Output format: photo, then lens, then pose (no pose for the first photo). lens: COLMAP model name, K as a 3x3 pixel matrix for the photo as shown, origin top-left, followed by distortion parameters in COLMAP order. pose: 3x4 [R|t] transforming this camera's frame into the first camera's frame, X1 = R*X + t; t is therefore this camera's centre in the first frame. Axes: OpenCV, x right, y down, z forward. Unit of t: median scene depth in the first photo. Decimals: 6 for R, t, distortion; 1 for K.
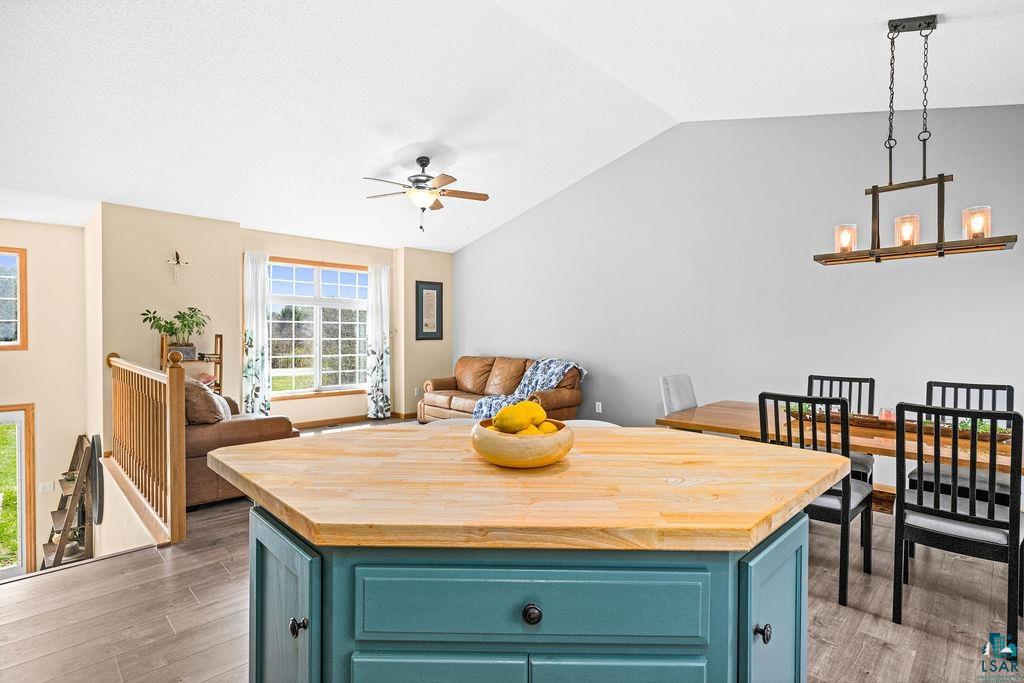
lens RADIAL K [[493.9, 0, 506.4], [0, 493.9, 337.2], [0, 0, 1]] dist [0.001773, -0.000644]
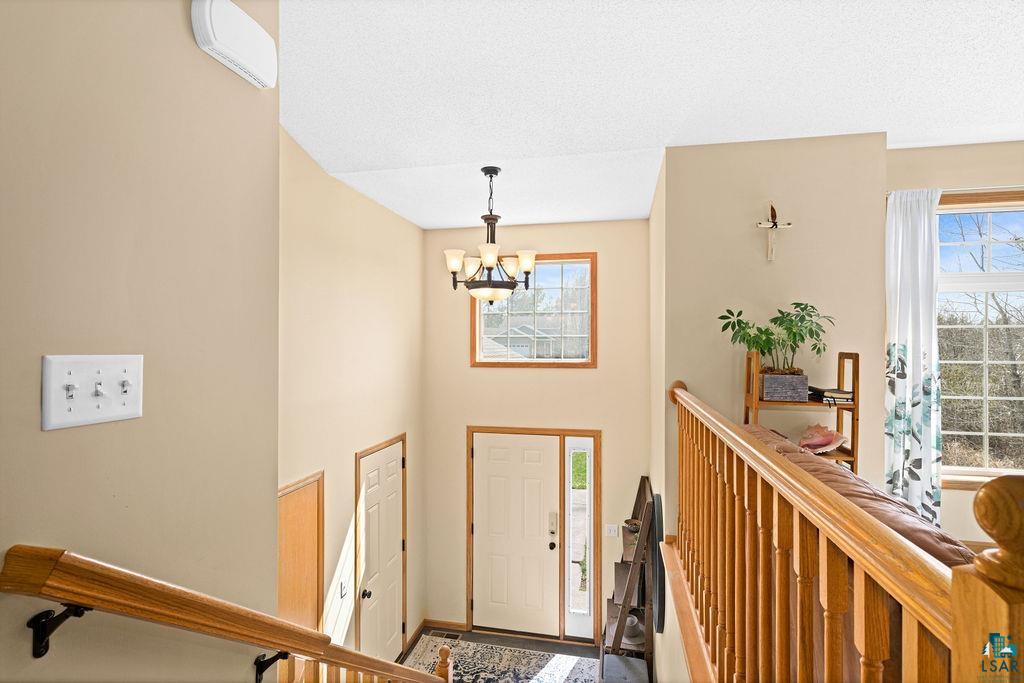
lens RADIAL K [[493.9, 0, 511.4], [0, 493.9, 346.5], [0, 0, 1]] dist [0.001773, -0.000644]
pose [[0.546463, -0.000493, -0.837483, -0.313020], [-0.009310, 0.999934, -0.006663, -0.004880], [0.837432, 0.011438, 0.546422, 0.387580]]
